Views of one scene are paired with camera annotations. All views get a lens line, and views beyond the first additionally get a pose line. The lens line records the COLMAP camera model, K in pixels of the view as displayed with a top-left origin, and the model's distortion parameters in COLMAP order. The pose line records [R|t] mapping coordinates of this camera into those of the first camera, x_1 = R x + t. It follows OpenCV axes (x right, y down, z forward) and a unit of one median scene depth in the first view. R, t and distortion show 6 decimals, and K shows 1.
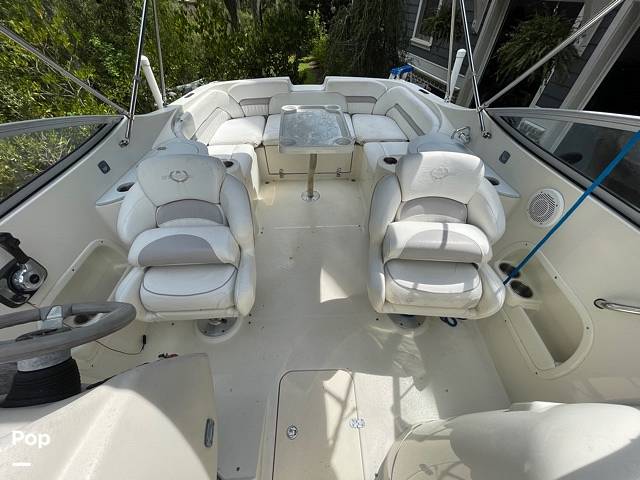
lens RADIAL K [[263.3, 0, 319.0], [0, 263.3, 236.6], [0, 0, 1]] dist [-0.003281, 0.001430]
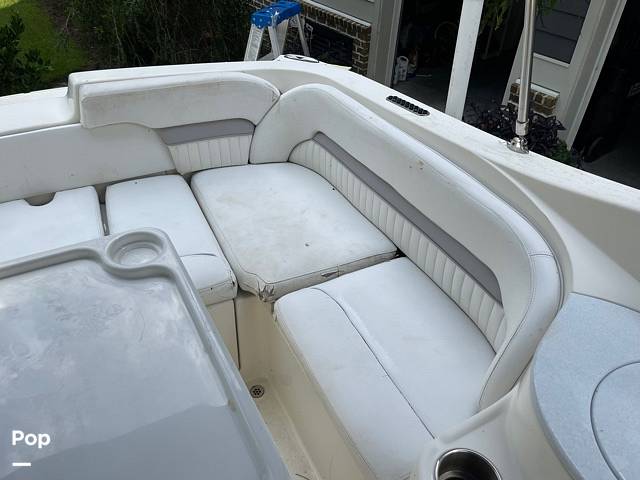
lens RADIAL K [[496.0, 0, 318.5], [0, 496.0, 245.3], [0, 0, 1]] dist [0.057575, -0.063162]
pose [[0.905408, -0.243650, 0.347664, 0.034446], [0.270320, 0.962316, -0.029575, -0.321784], [-0.327357, 0.120758, 0.937153, 0.392577]]
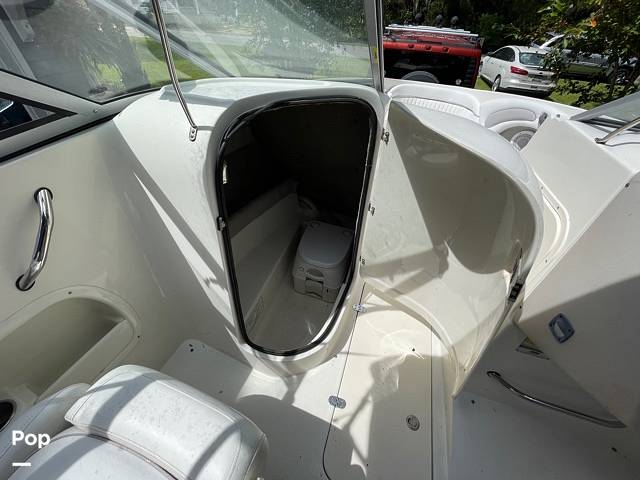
lens RADIAL K [[263.3, 0, 318.4], [0, 263.3, 237.3], [0, 0, 1]] dist [-0.003281, 0.001430]
pose [[-0.943672, -0.250729, 0.215913, 0.066261], [0.191457, 0.118446, 0.974328, -0.098128], [-0.269866, 0.960784, -0.063770, 0.230793]]
